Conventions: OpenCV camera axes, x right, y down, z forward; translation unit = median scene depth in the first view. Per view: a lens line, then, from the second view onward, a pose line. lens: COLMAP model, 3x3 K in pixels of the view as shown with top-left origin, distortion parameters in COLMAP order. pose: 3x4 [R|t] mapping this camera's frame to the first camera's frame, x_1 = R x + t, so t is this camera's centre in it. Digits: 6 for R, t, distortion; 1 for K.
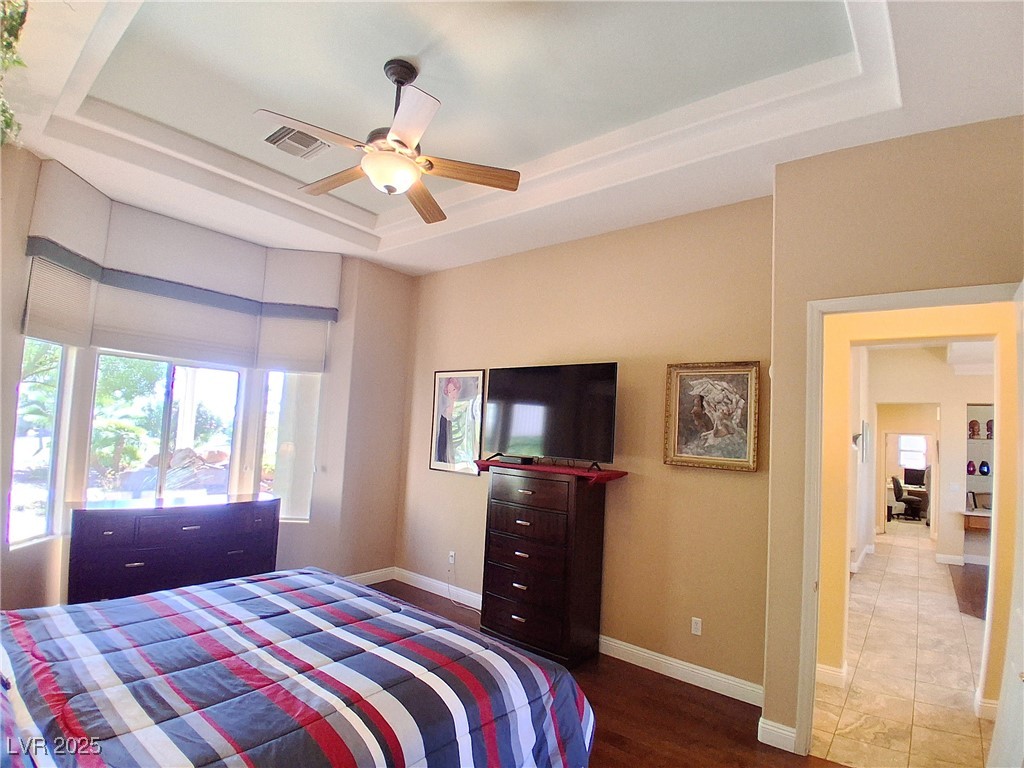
lens RADIAL K [[539.5, 0, 519.5], [0, 539.5, 389.3], [0, 0, 1]] dist [-0.007664, -0.002743]
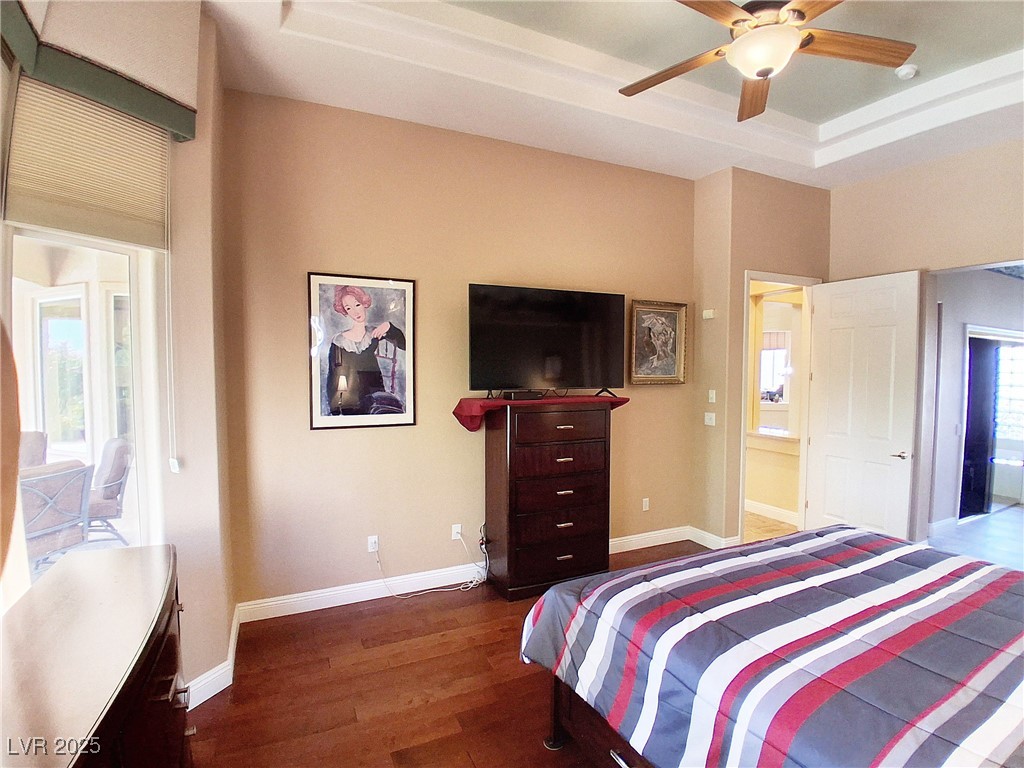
lens RADIAL K [[539.5, 0, 514.1], [0, 539.5, 398.5], [0, 0, 1]] dist [-0.007664, -0.002743]
pose [[0.388891, -0.102489, 0.915565, -0.957184], [-0.048193, 0.990169, 0.131311, 0.025733], [-0.920022, -0.095189, 0.380129, 0.804493]]
